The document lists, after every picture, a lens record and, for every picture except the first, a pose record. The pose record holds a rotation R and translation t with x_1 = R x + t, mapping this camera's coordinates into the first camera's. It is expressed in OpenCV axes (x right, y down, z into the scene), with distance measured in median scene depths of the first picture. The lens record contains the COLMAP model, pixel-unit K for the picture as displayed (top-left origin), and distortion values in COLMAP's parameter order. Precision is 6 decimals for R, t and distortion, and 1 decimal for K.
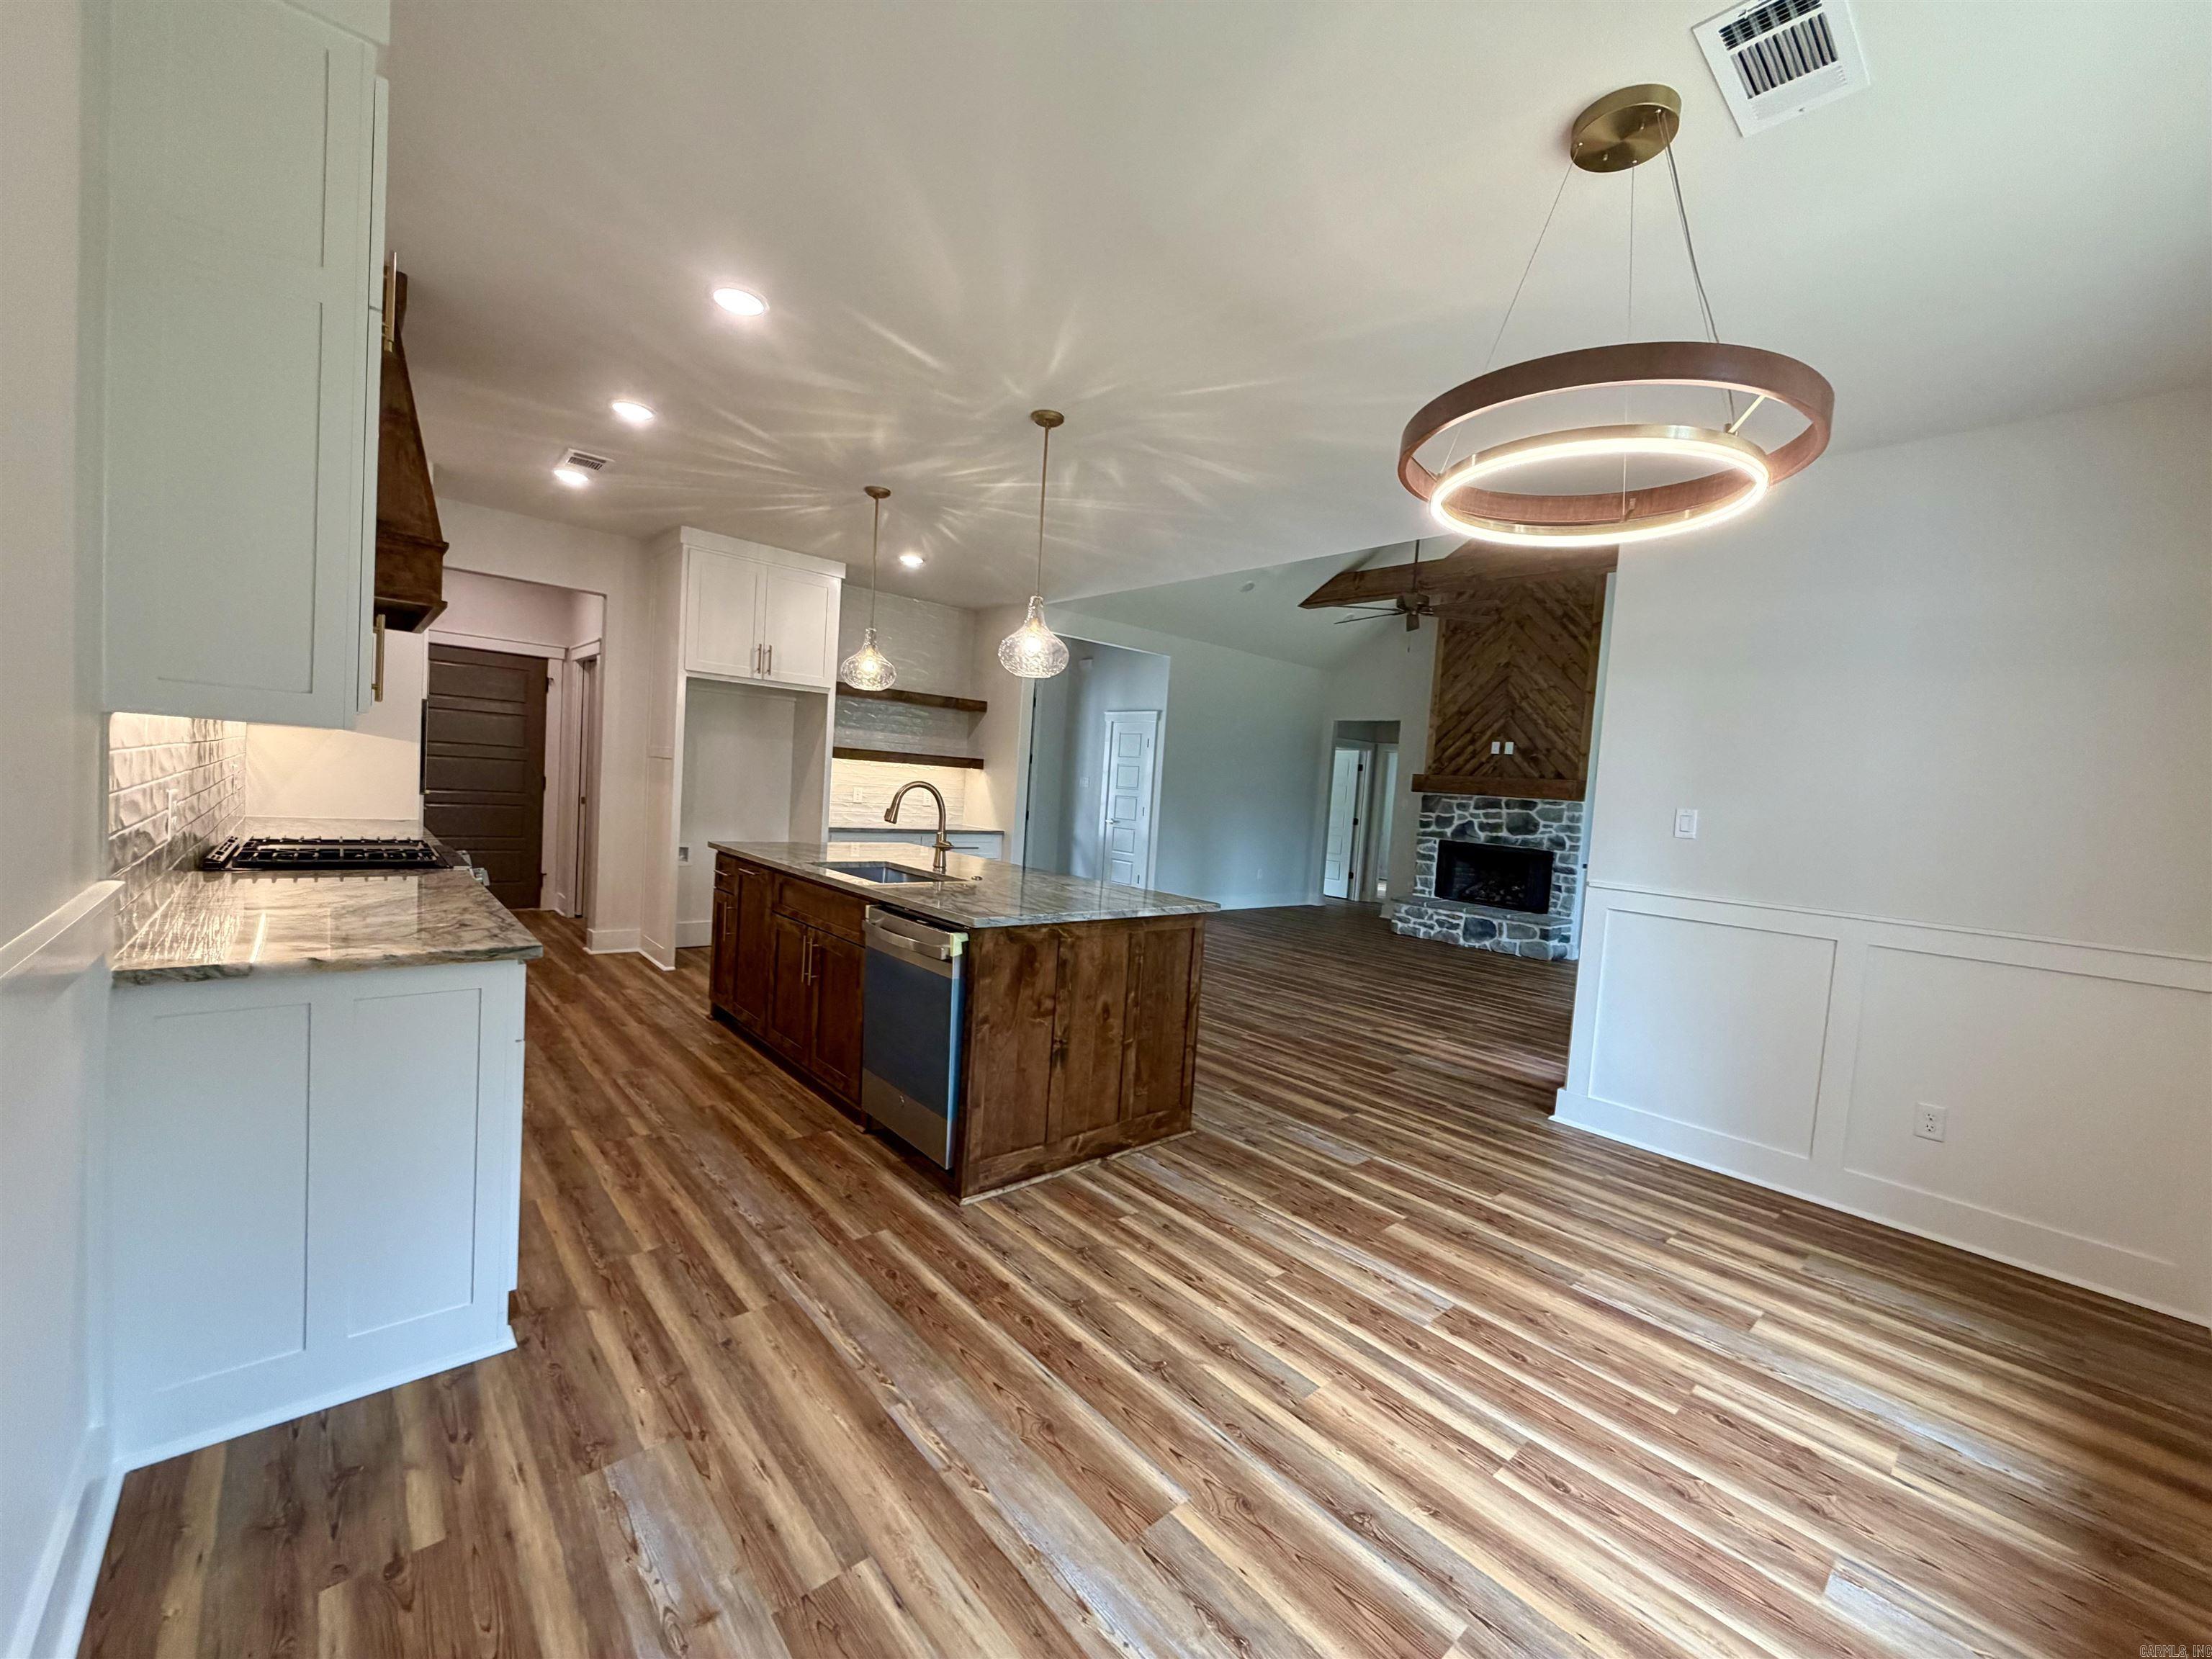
lens RADIAL K [[882.1, 0, 1107.7], [0, 882.1, 834.4], [0, 0, 1]] dist [0.000512, -0.000336]
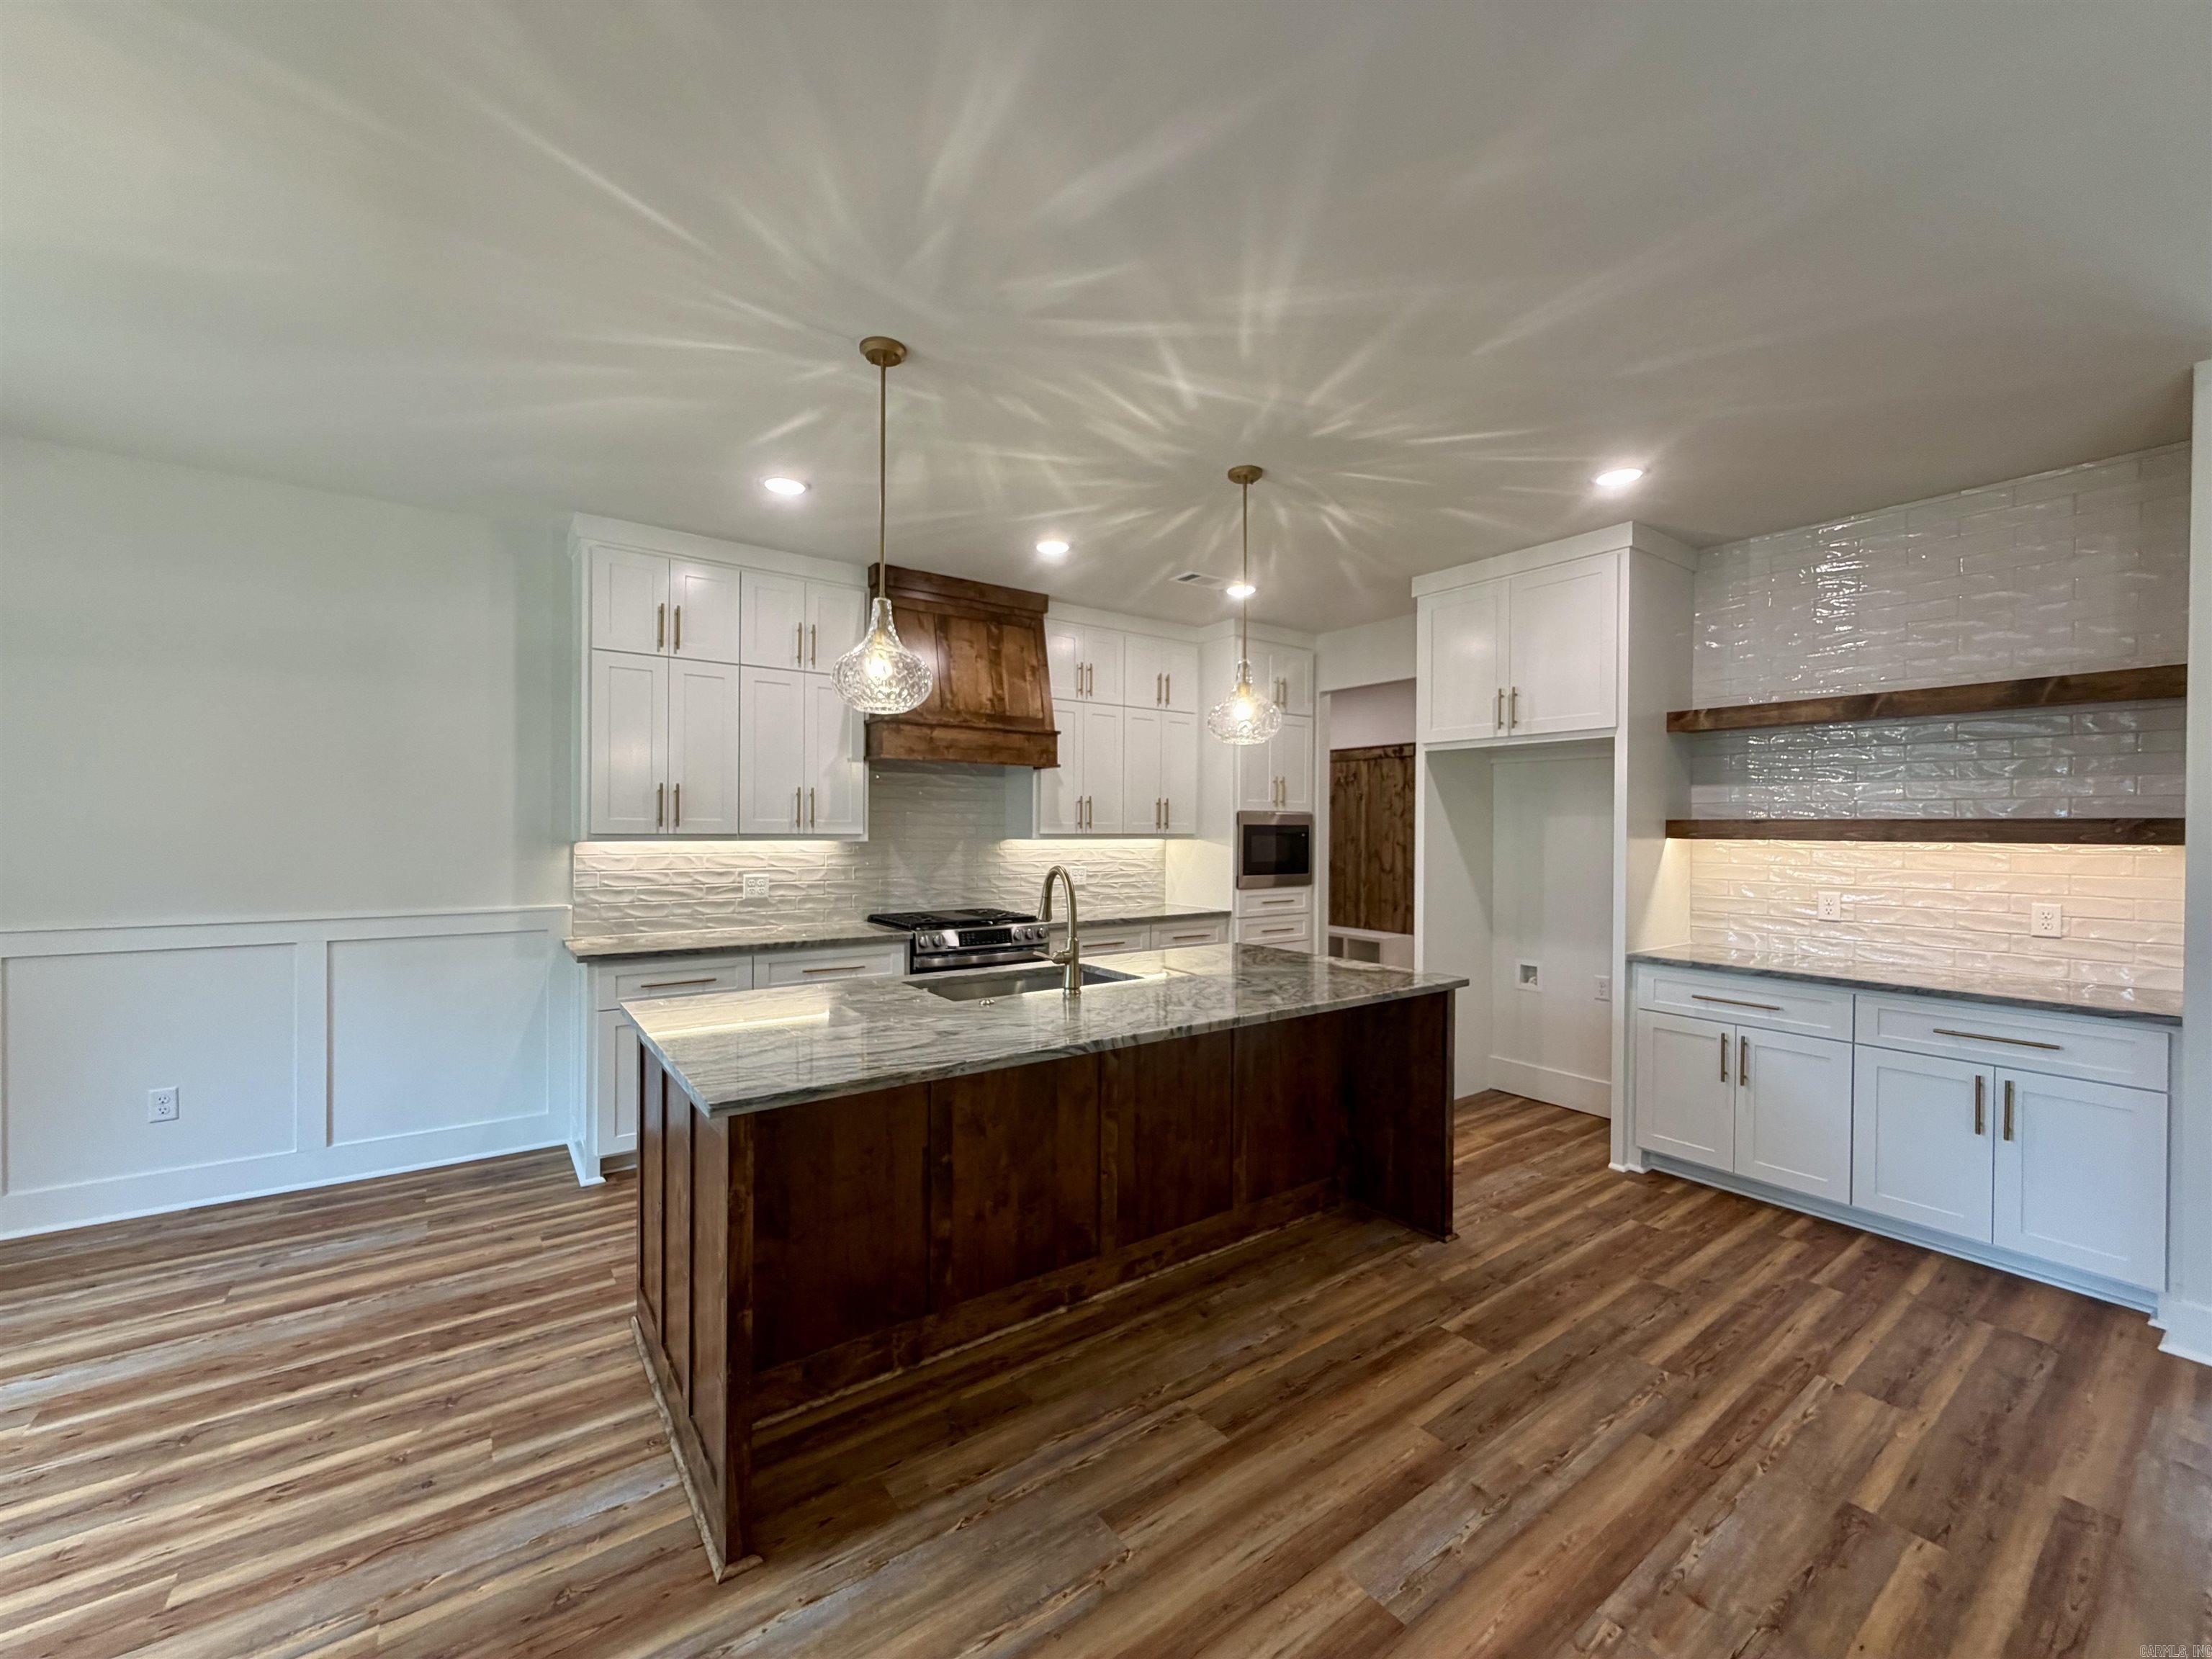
lens RADIAL K [[882.1, 0, 1100.7], [0, 882.1, 834.3], [0, 0, 1]] dist [0.000512, -0.000336]
pose [[-0.101072, -0.061669, -0.992966, 0.690161], [-0.070482, 0.996013, -0.054684, -0.064670], [0.992379, 0.064460, -0.105015, 1.466751]]
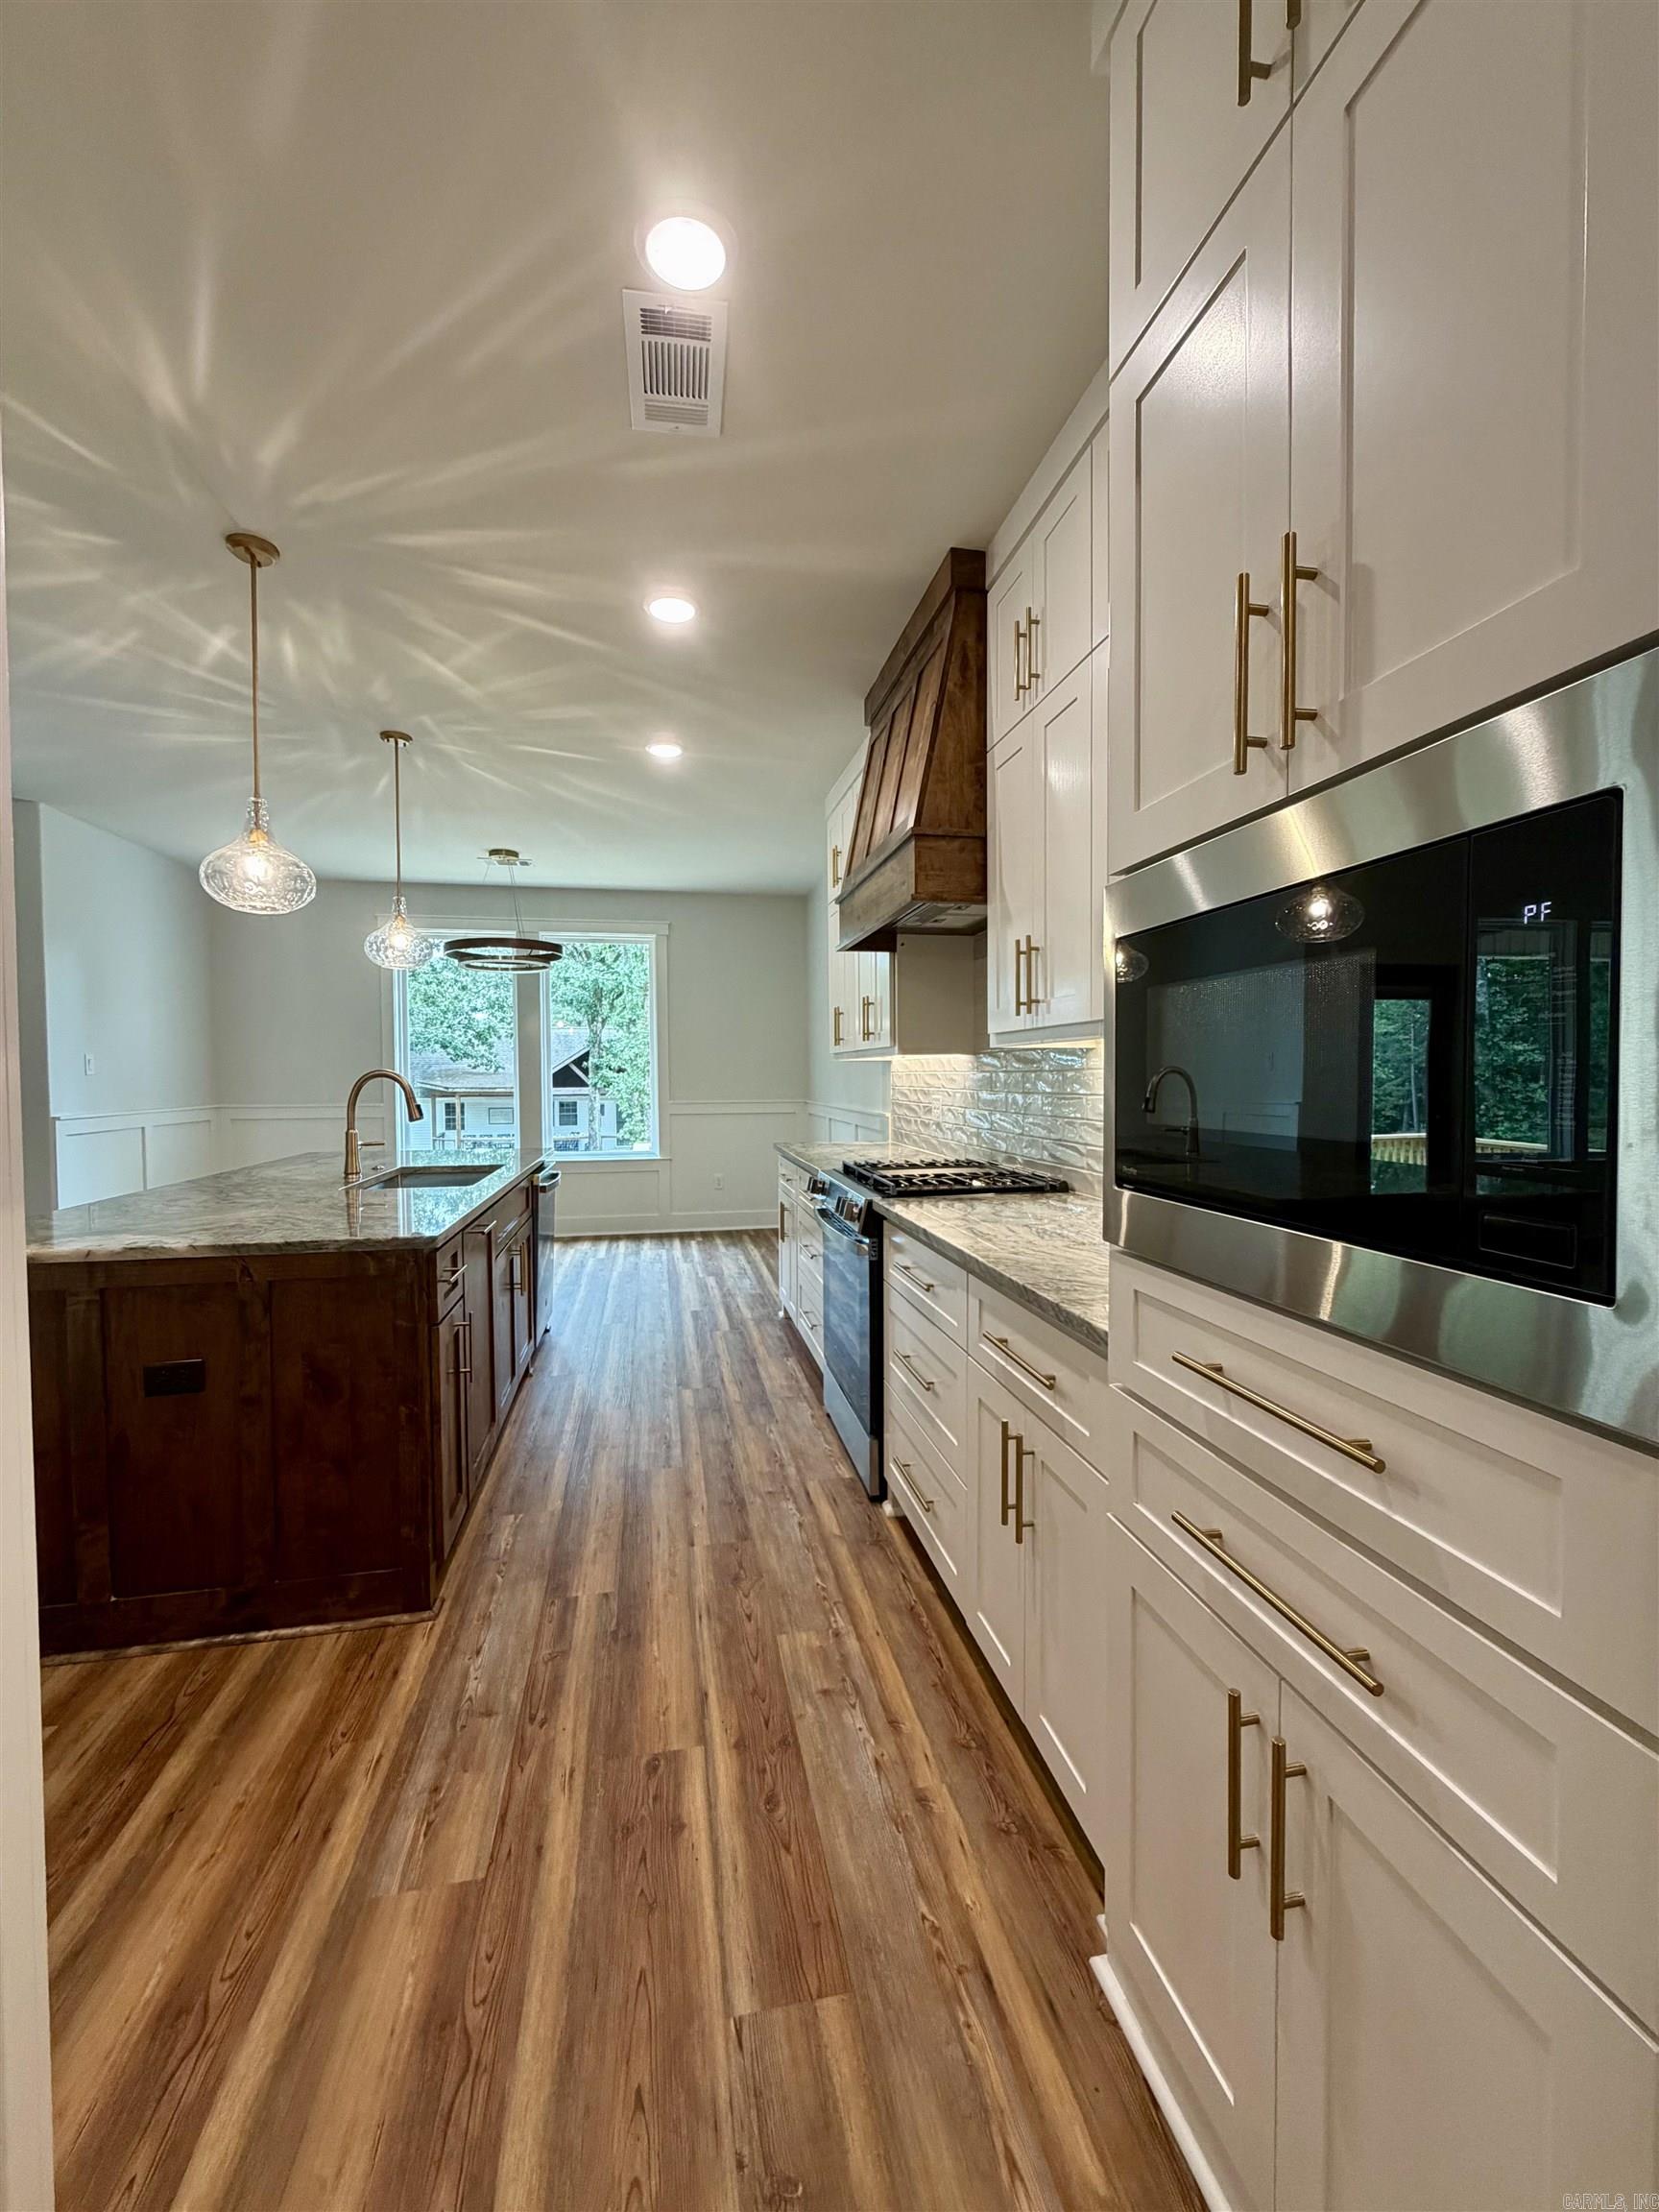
lens RADIAL K [[882.1, 0, 824.0], [0, 882.1, 1100.3], [0, 0, 1]] dist [0.000512, -0.000336]
pose [[-0.859165, -0.079226, 0.505529, -1.305733], [-0.025090, 0.993275, 0.113025, -0.179986], [-0.511084, 0.084423, -0.855375, 1.976009]]
